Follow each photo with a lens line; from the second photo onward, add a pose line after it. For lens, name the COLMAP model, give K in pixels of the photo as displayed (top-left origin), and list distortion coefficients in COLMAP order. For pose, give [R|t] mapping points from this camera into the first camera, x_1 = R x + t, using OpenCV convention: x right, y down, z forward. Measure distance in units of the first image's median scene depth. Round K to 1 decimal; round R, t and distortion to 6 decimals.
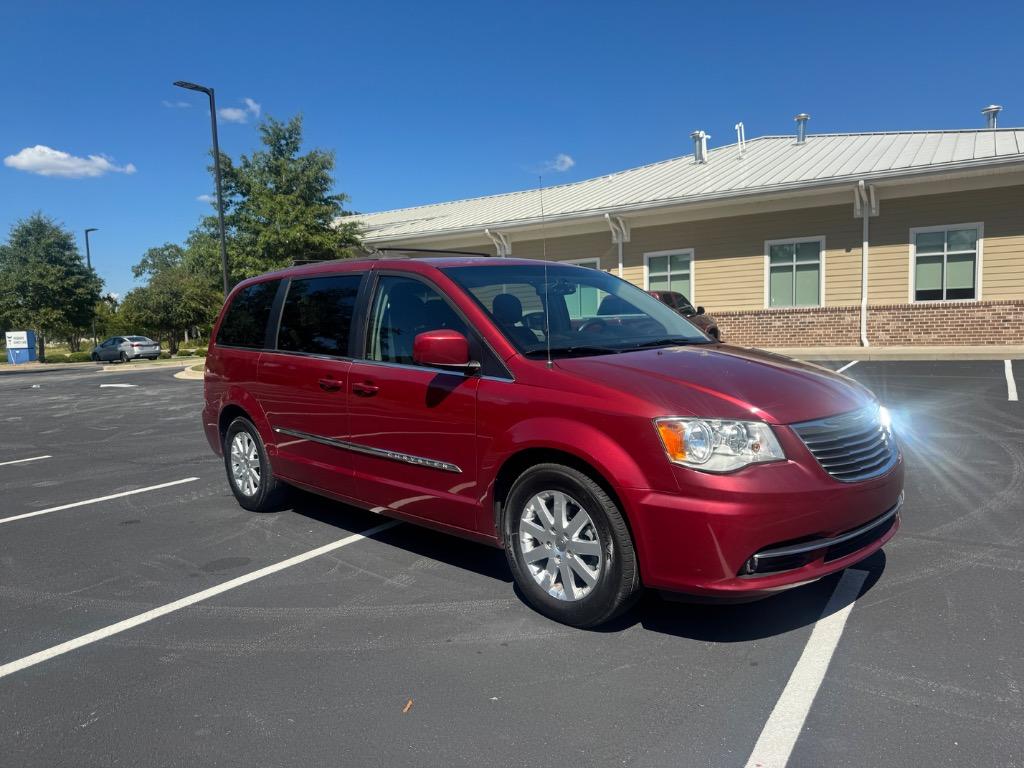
lens RADIAL K [[716.5, 0, 514.6], [0, 716.5, 376.3], [0, 0, 1]] dist [0.067321, -0.108477]
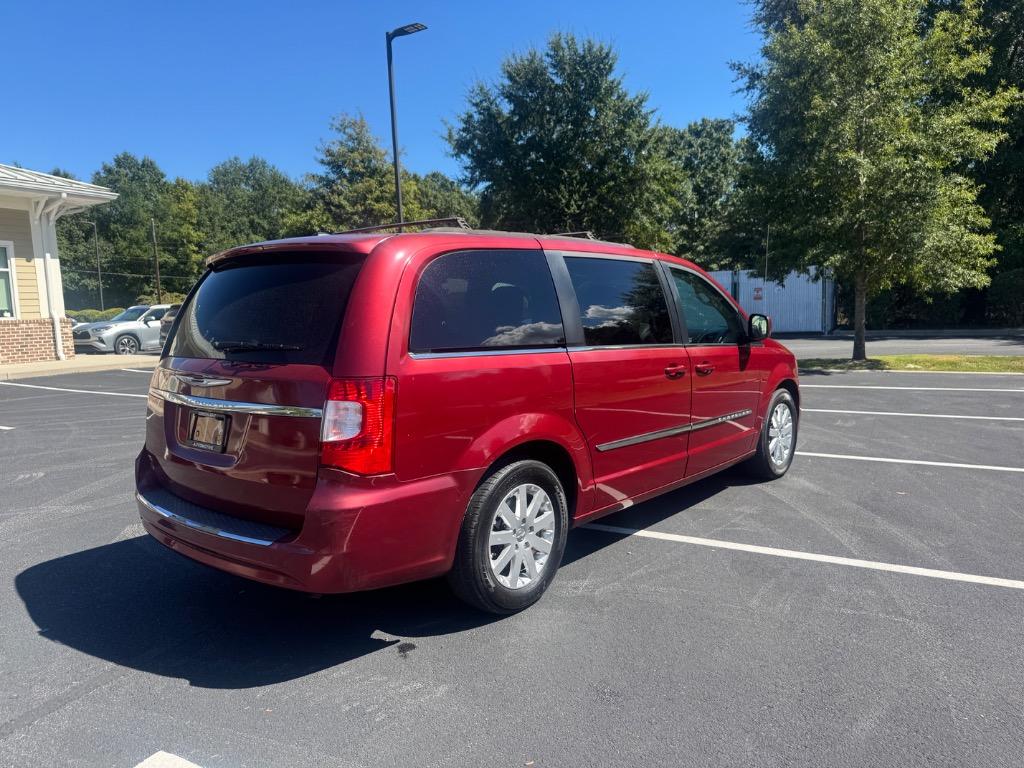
lens RADIAL K [[714.4, 0, 512.0], [0, 714.4, 384.0], [0, 0, 1]] dist [0.058169, -0.142864]
pose [[-0.091130, -0.060865, 0.993977, -0.279317], [0.098349, 0.992701, 0.069804, -0.013493], [-0.990971, 0.104118, -0.084479, 0.303907]]
